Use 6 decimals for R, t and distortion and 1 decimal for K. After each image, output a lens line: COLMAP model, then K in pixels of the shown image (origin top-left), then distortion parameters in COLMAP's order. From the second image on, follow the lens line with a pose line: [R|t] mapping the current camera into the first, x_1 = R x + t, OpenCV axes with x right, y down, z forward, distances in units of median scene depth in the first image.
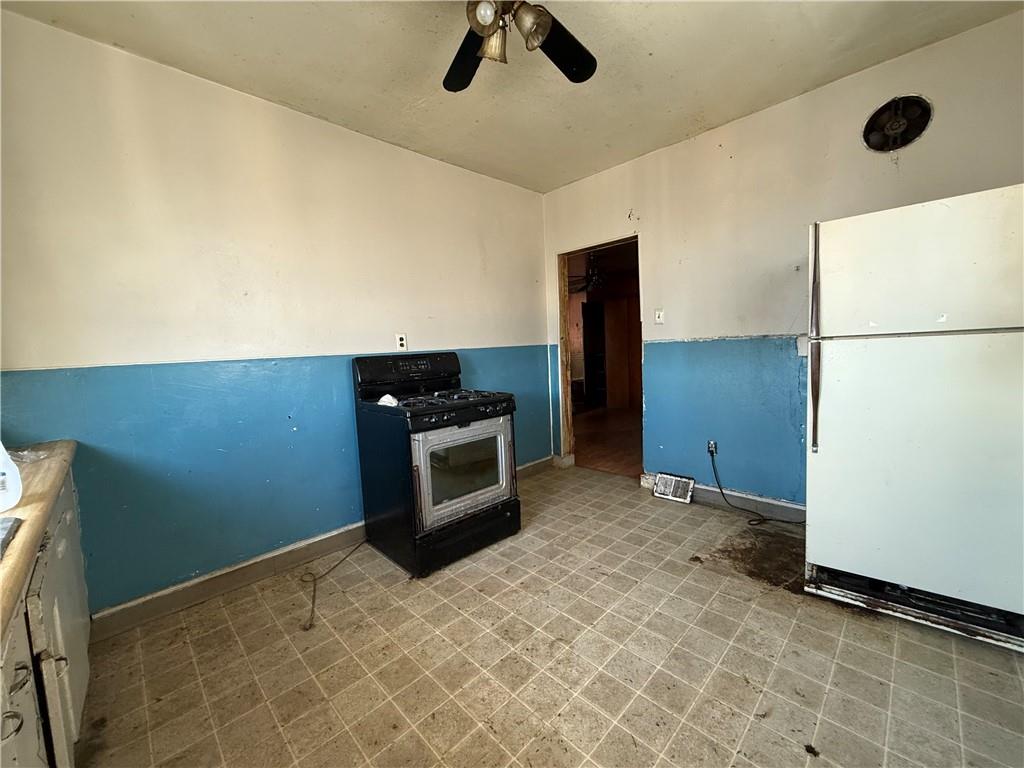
lens RADIAL K [[405.6, 0, 510.3], [0, 405.6, 382.0], [0, 0, 1]] dist [0.000284, 0.000253]
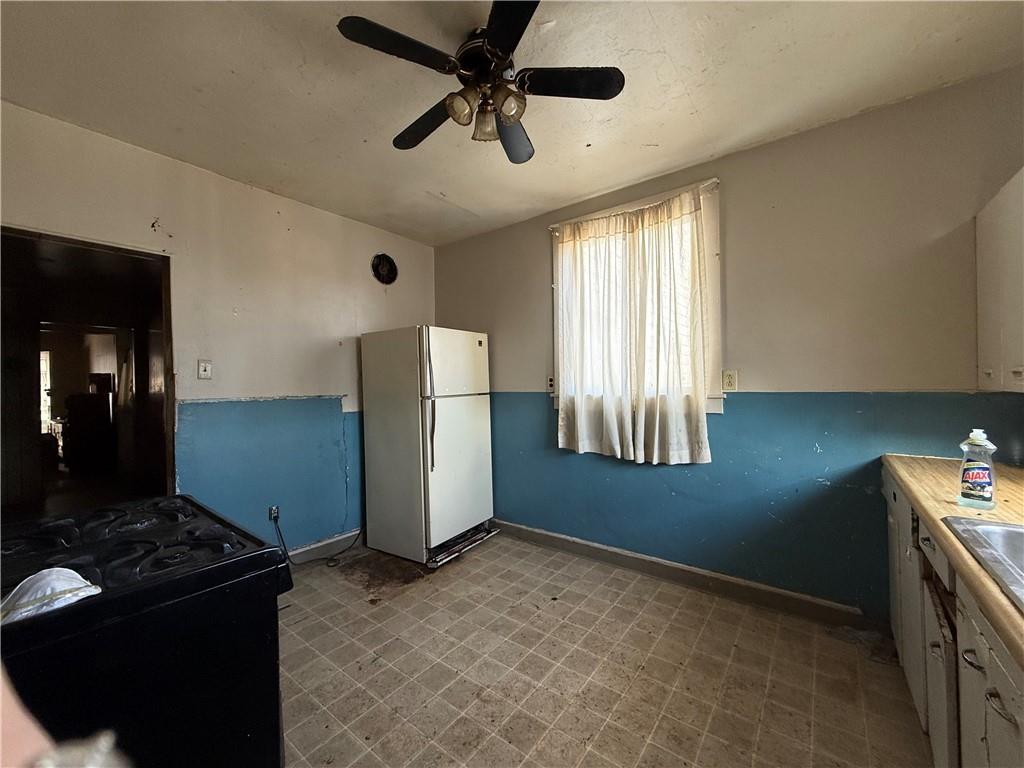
lens RADIAL K [[405.6, 0, 507.6], [0, 405.6, 382.5], [0, 0, 1]] dist [0.000284, 0.000253]
pose [[-0.127567, 0.050428, 0.990547, -0.747592], [0.110607, 0.993200, -0.036319, -0.065779], [-0.985643, 0.104928, -0.132278, 0.807533]]
